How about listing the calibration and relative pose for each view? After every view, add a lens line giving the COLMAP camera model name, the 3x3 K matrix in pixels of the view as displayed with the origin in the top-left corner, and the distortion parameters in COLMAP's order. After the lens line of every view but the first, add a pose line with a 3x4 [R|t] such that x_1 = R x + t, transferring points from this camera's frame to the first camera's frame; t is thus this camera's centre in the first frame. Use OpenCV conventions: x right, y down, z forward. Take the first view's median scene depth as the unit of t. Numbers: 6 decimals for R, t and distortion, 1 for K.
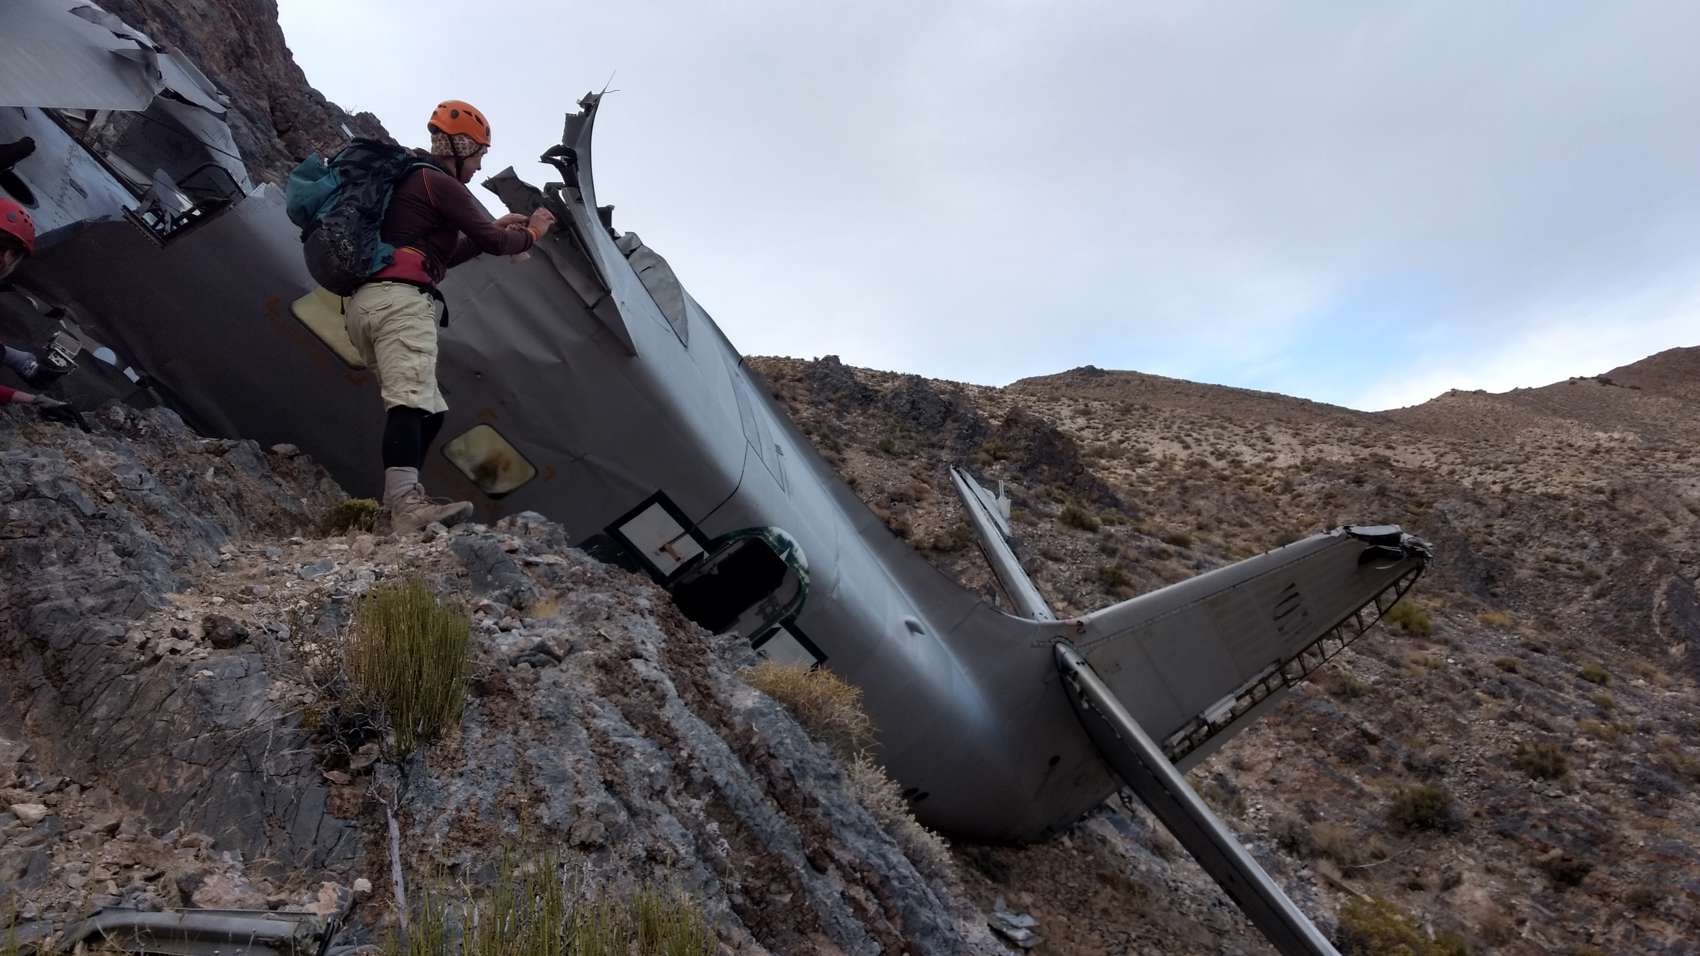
lens RADIAL K [[1394.3, 0, 871.0], [0, 1394.3, 512.0], [0, 0, 1]] dist [0.010393, 0.003640]
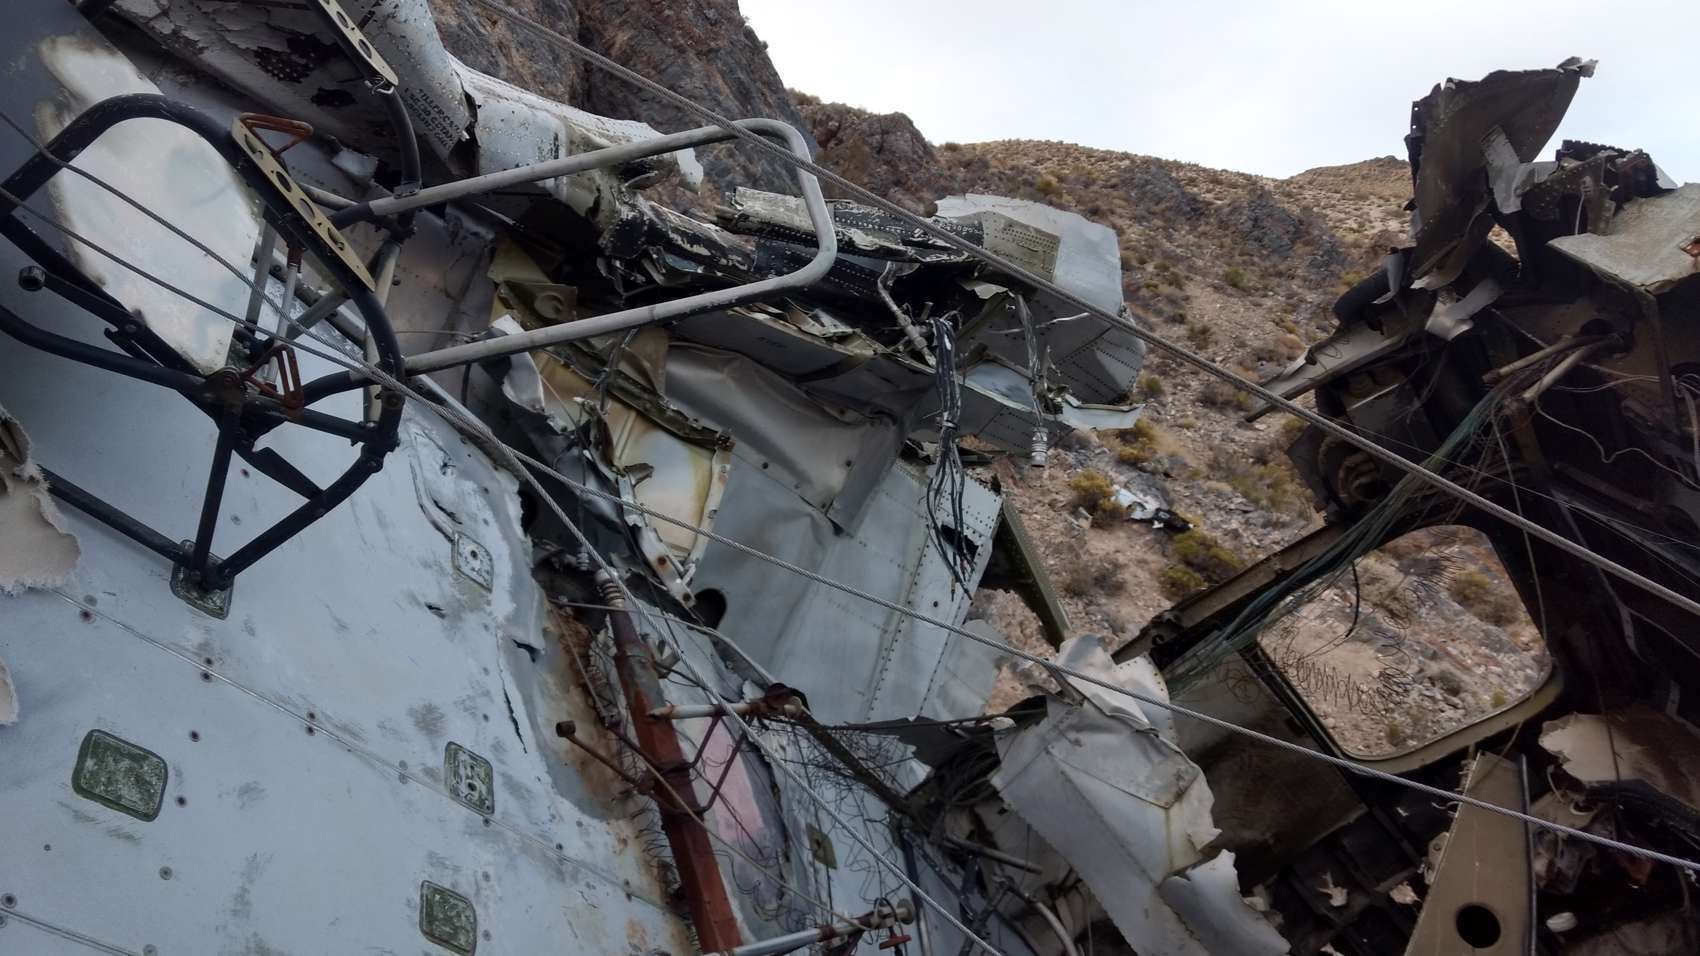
lens RADIAL K [[1339.1, 0, 838.7], [0, 1339.1, 474.4], [0, 0, 1]] dist [0.021320, 0.031466]
pose [[0.980209, 0.065686, -0.186751, -0.055734], [-0.038978, 0.988919, 0.143246, -0.033396], [0.194091, -0.133132, 0.971908, 0.142235]]
